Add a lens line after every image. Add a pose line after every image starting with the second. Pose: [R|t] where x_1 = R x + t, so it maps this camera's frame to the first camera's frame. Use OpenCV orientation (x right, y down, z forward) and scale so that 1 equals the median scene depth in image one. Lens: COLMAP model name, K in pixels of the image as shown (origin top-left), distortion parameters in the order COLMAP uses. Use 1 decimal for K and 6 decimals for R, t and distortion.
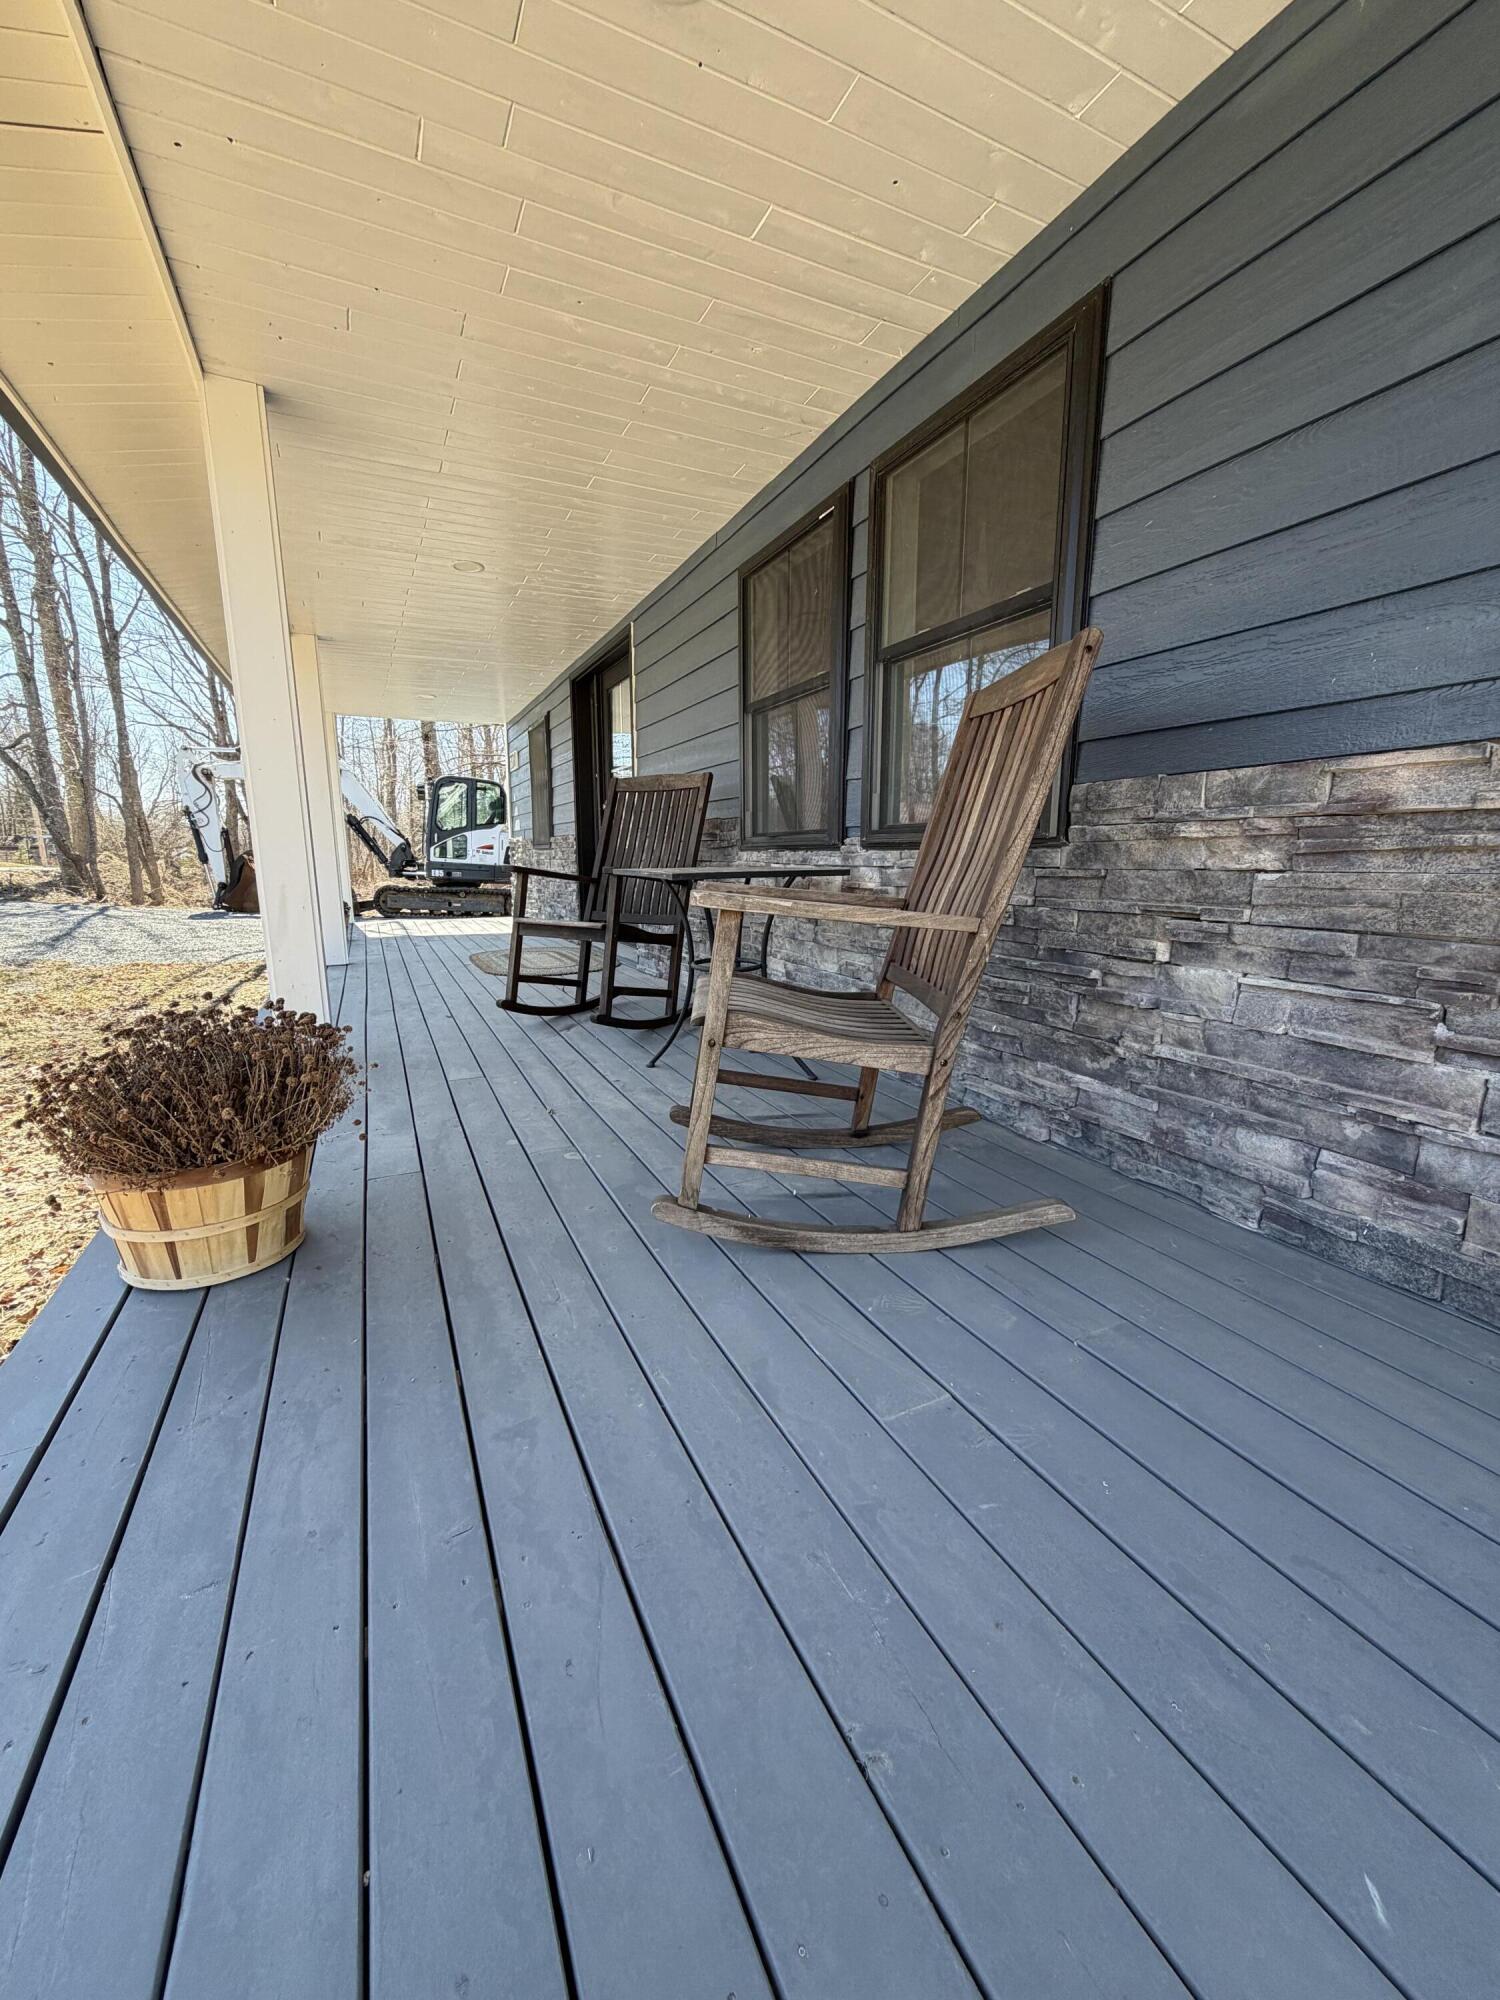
lens RADIAL K [[796.6, 0, 750.0], [0, 796.6, 1000.0], [0, 0, 1]] dist [0.000435, -0.000018]
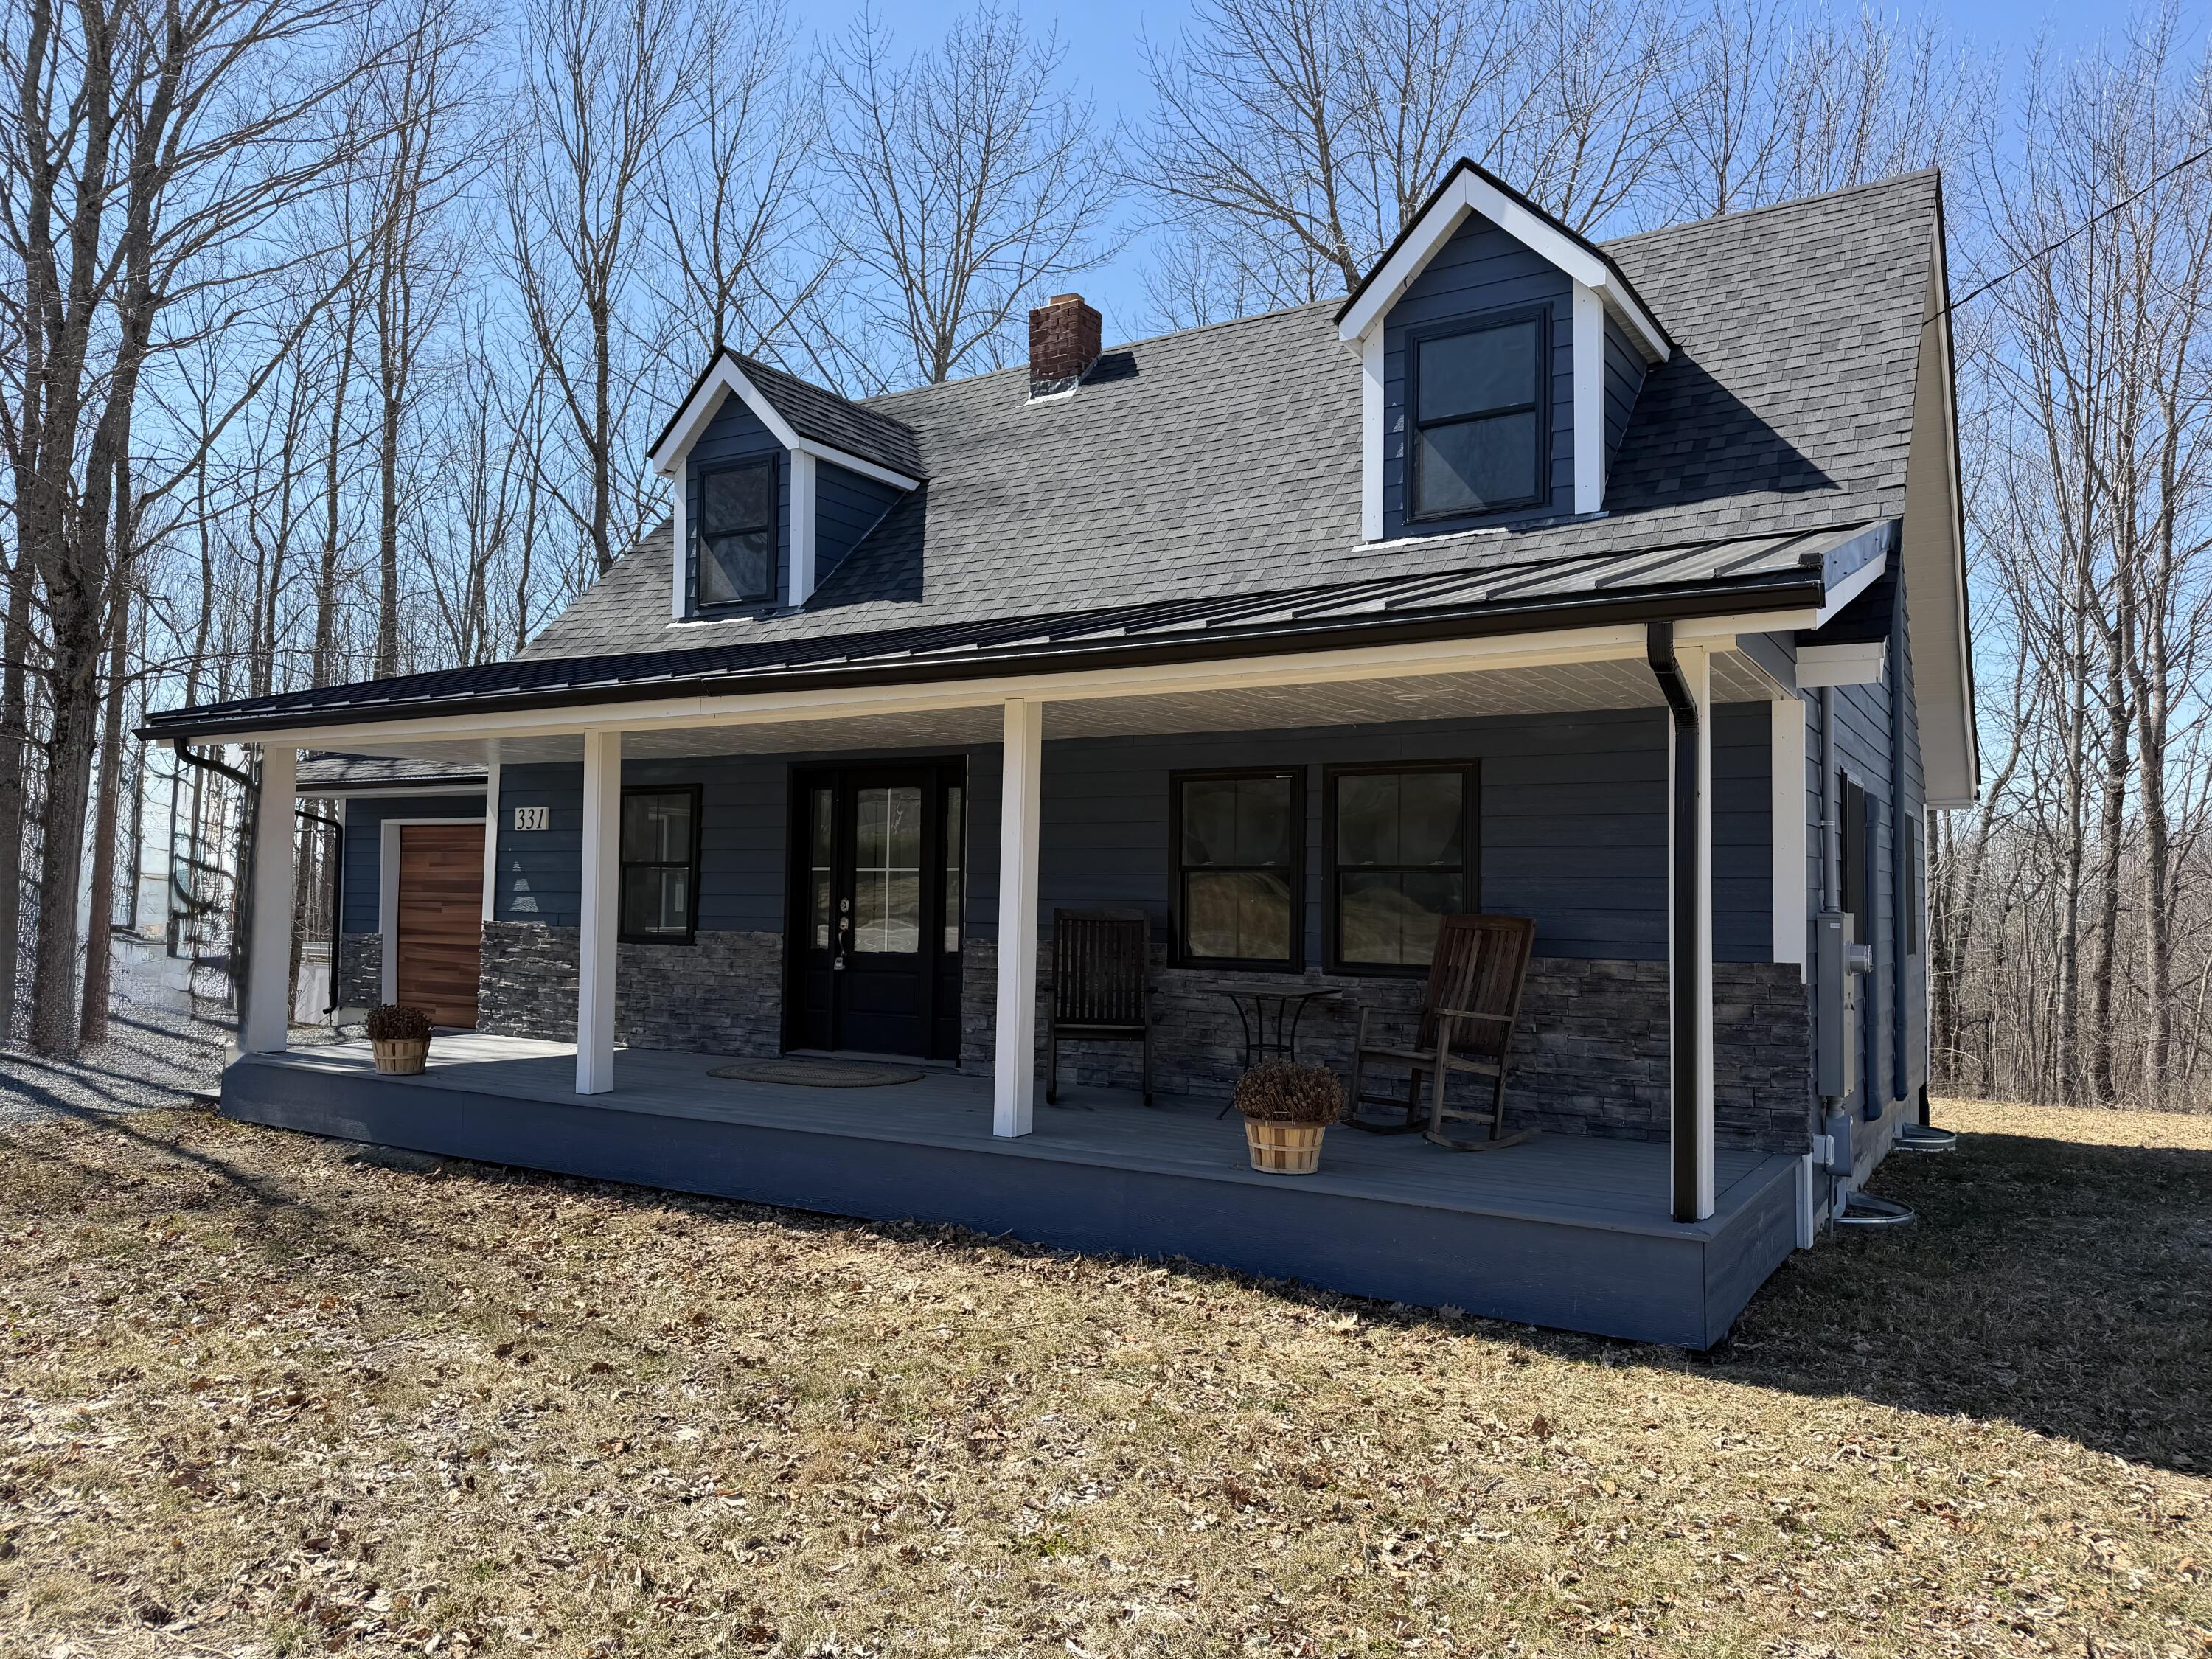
lens RADIAL K [[1484.8, 0, 1106.0], [0, 1484.8, 829.5], [0, 0, 1]] dist [0.102958, -0.189758]
pose [[0.841660, 0.040997, 0.538449, -2.053436], [0.080557, 0.976425, -0.200264, 0.105081], [-0.533965, 0.211930, 0.818515, -1.453945]]
